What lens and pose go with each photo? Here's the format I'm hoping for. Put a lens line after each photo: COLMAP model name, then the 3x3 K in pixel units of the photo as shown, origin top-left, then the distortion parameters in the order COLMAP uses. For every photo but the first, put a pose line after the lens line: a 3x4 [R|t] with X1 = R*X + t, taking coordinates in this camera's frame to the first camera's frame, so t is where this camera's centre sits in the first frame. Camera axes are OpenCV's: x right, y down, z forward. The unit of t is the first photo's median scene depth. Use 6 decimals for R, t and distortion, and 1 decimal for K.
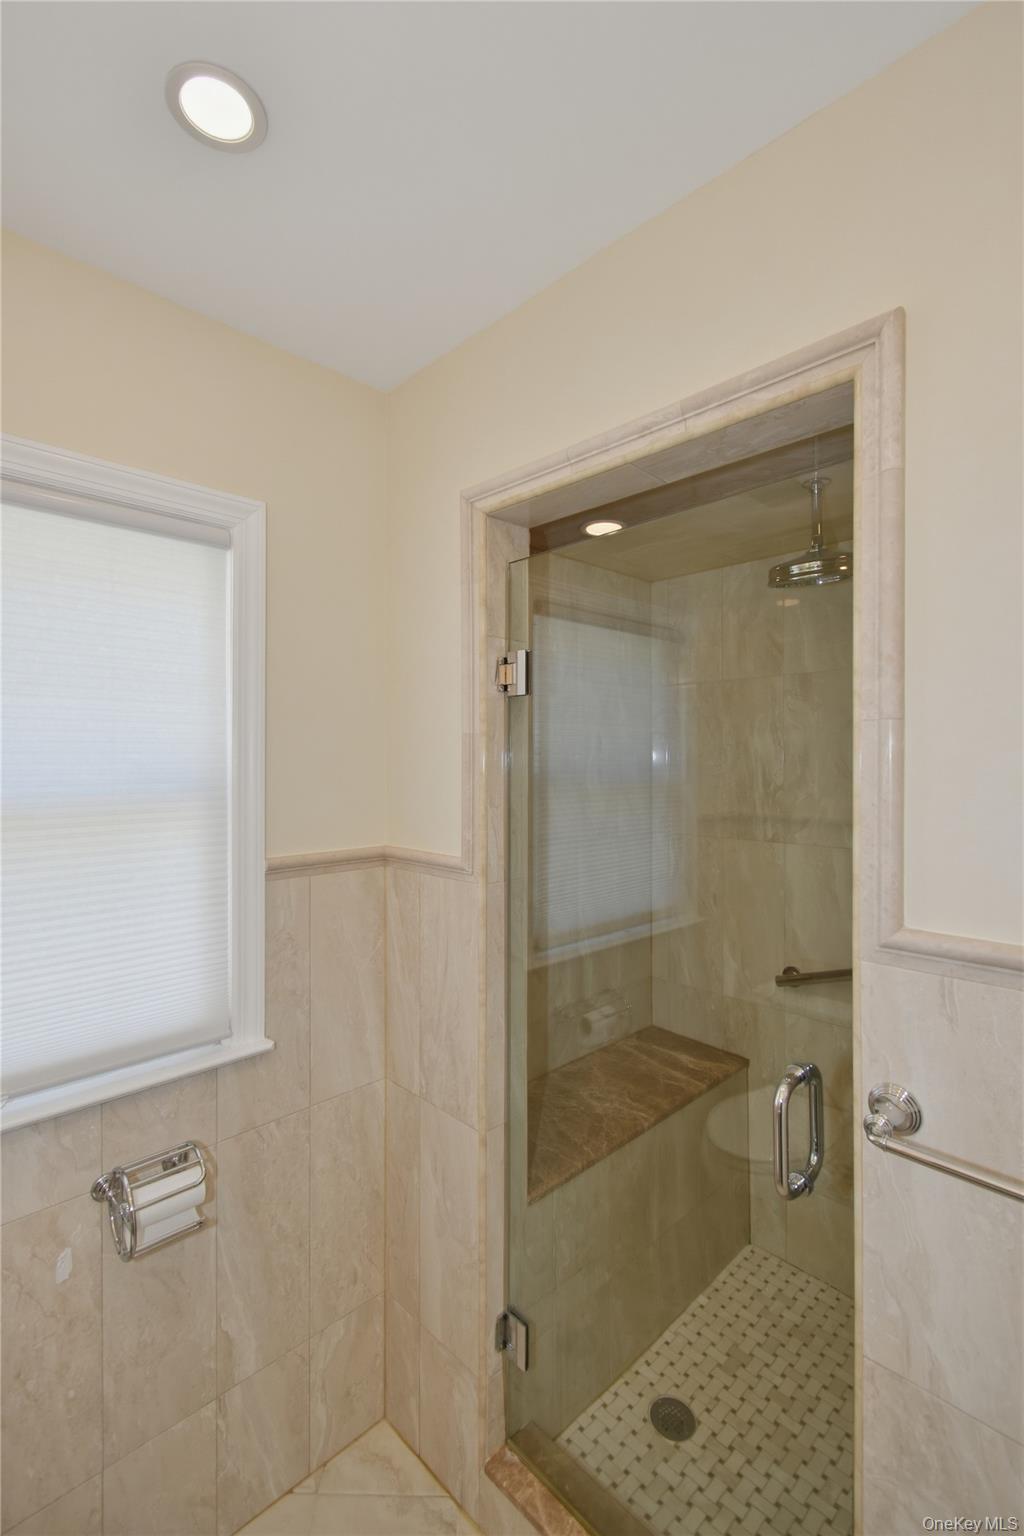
lens RADIAL K [[683.1, 0, 511.3], [0, 683.1, 758.6], [0, 0, 1]] dist [0.004229, -0.004075]
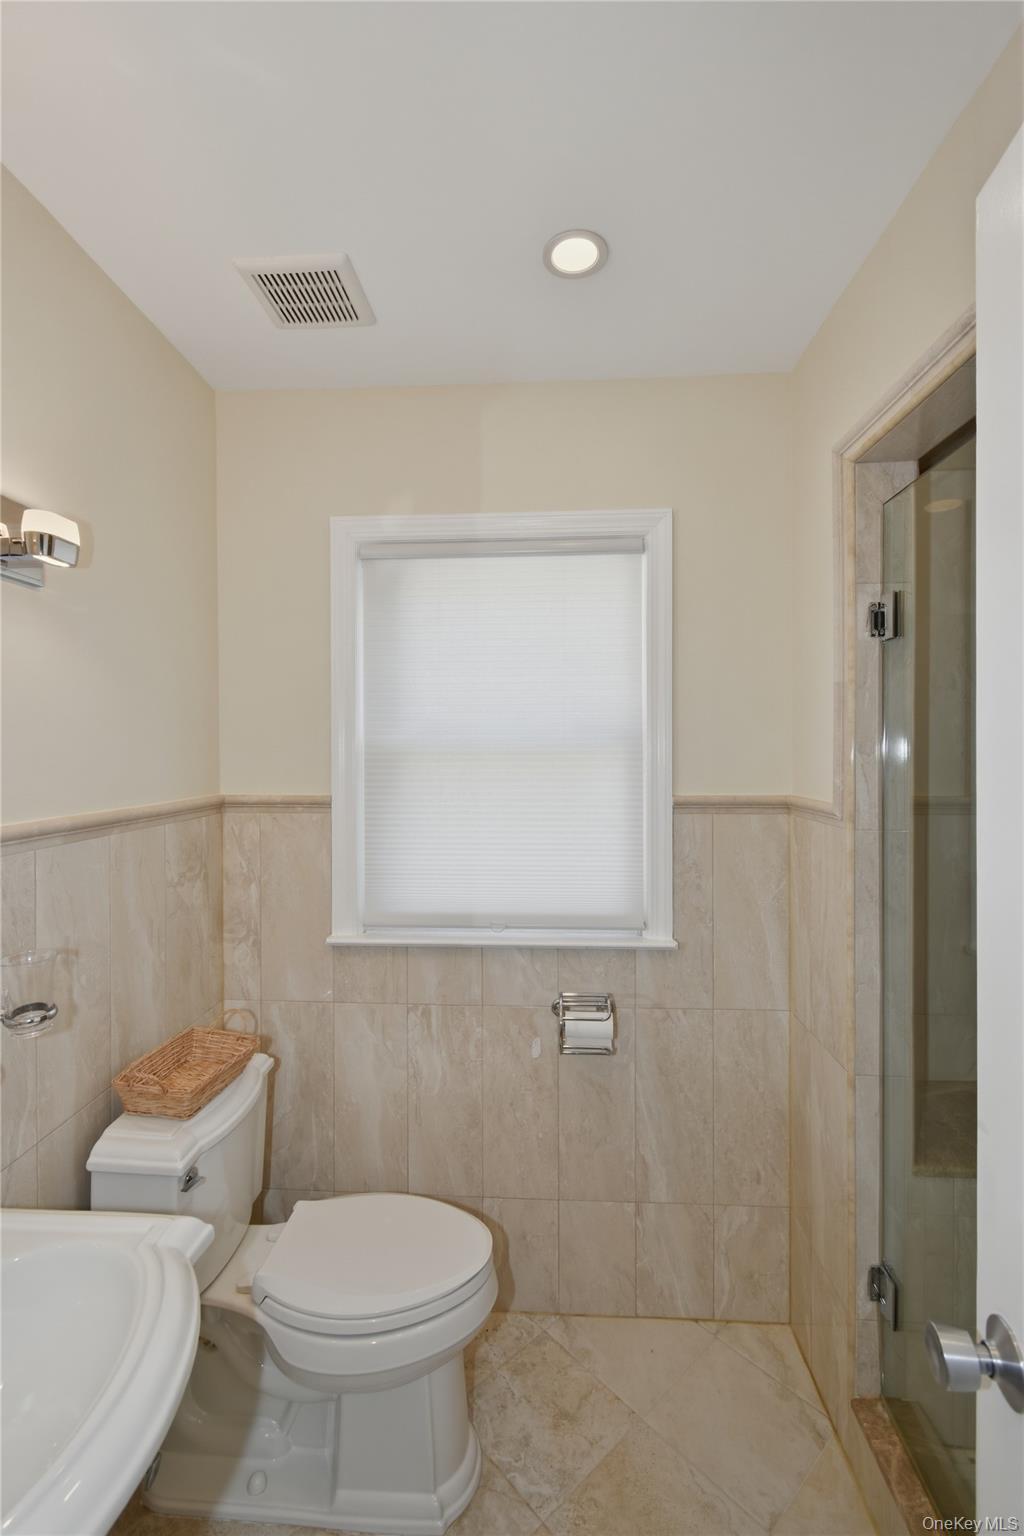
lens RADIAL K [[683.1, 0, 513.2], [0, 683.1, 755.6], [0, 0, 1]] dist [0.004229, -0.004075]
pose [[0.672461, 0.003117, -0.740126, 0.370602], [0.003446, 0.999967, 0.007342, 0.064690], [0.740124, -0.007488, 0.672428, -0.051206]]
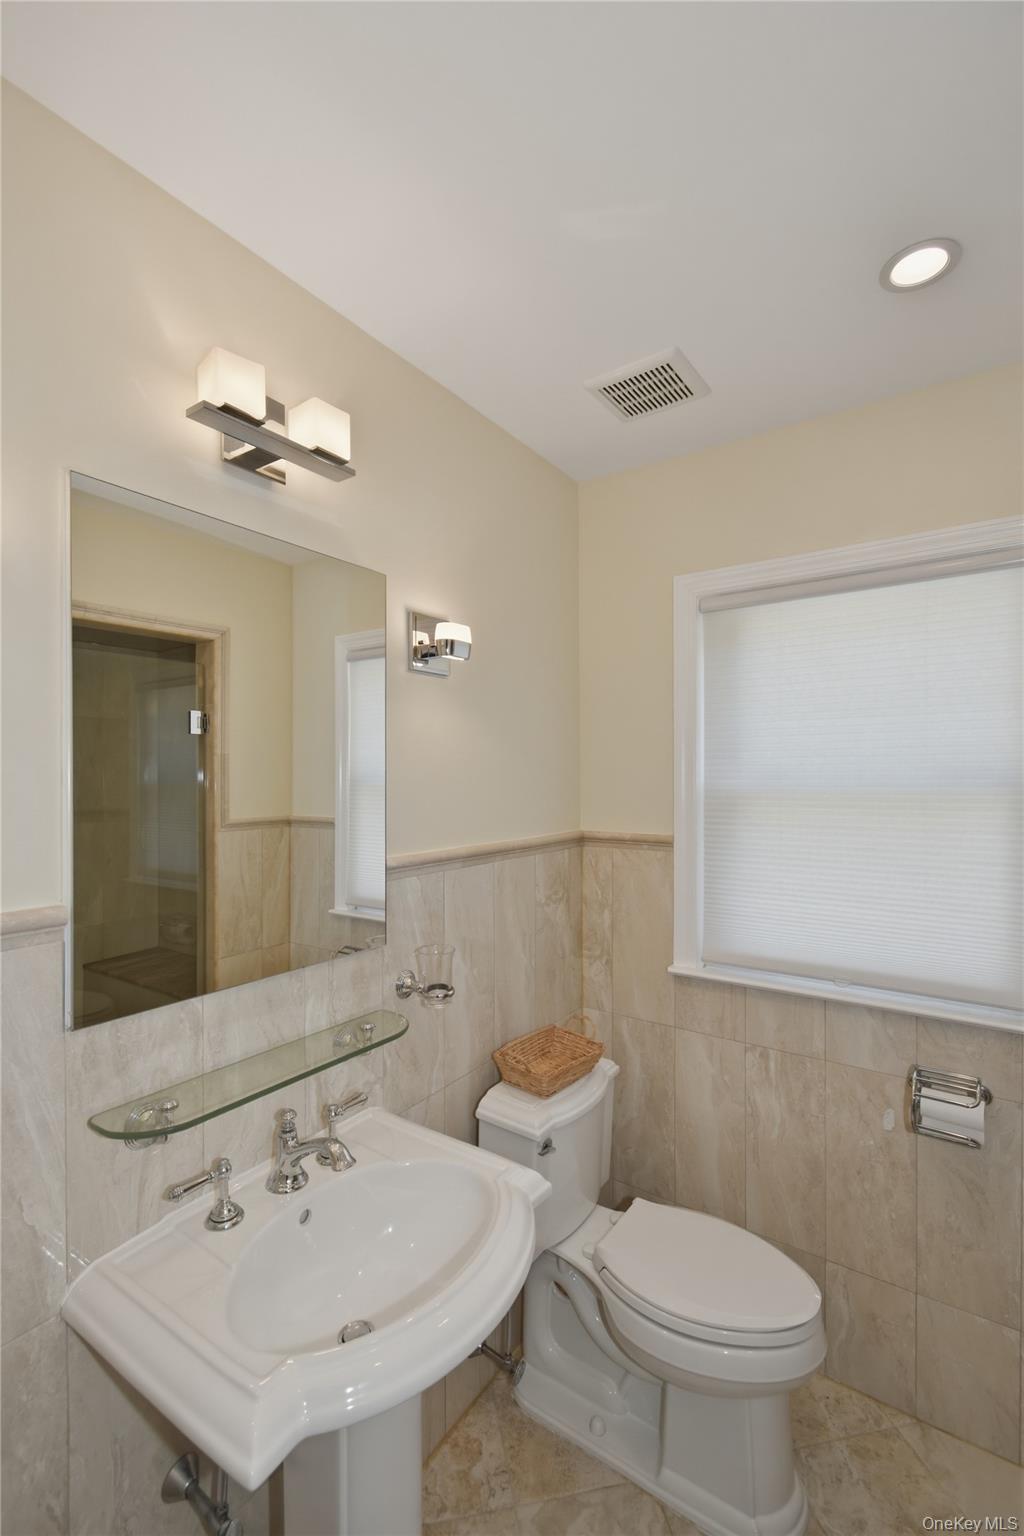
lens RADIAL K [[683.1, 0, 502.7], [0, 683.1, 782.8], [0, 0, 1]] dist [0.004229, -0.004075]
pose [[0.175503, 0.006797, -0.984455, 0.496583], [0.003679, 0.999965, 0.007560, 0.028452], [0.984472, -0.004949, 0.175472, -0.023897]]
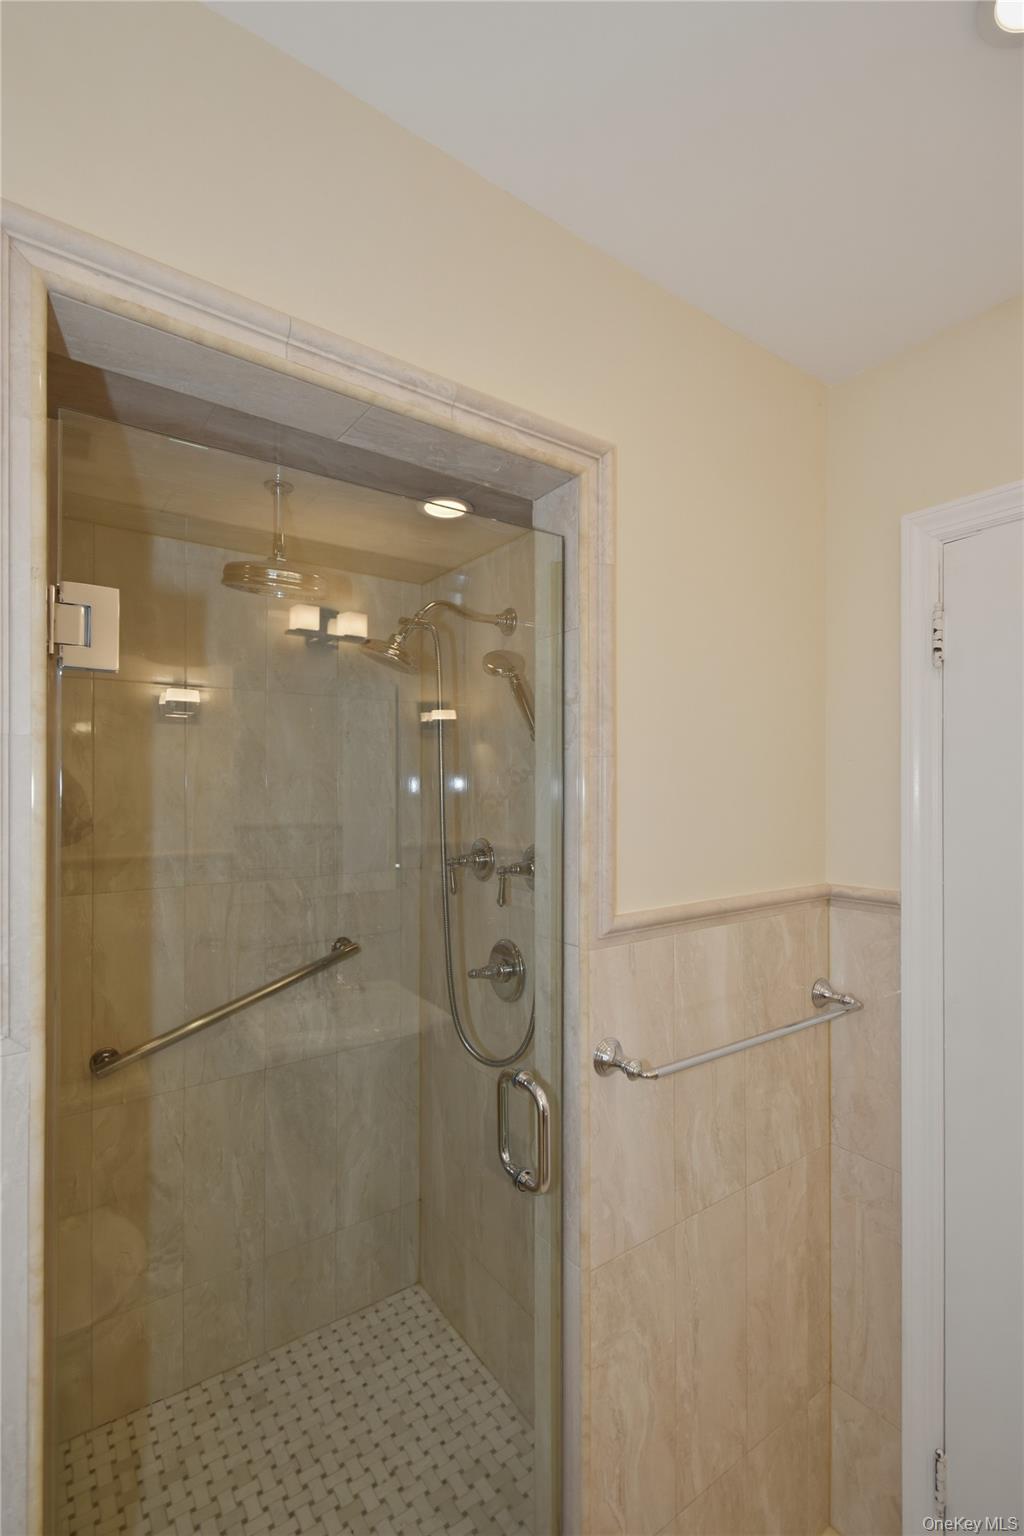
lens RADIAL K [[683.1, 0, 559.4], [0, 683.1, 780.8], [0, 0, 1]] dist [0.004229, -0.004075]
pose [[0.147447, 0.006494, 0.989049, -0.463014], [-0.001723, 0.999979, -0.006309, -0.002492], [-0.989068, -0.000774, 0.147455, 0.562669]]
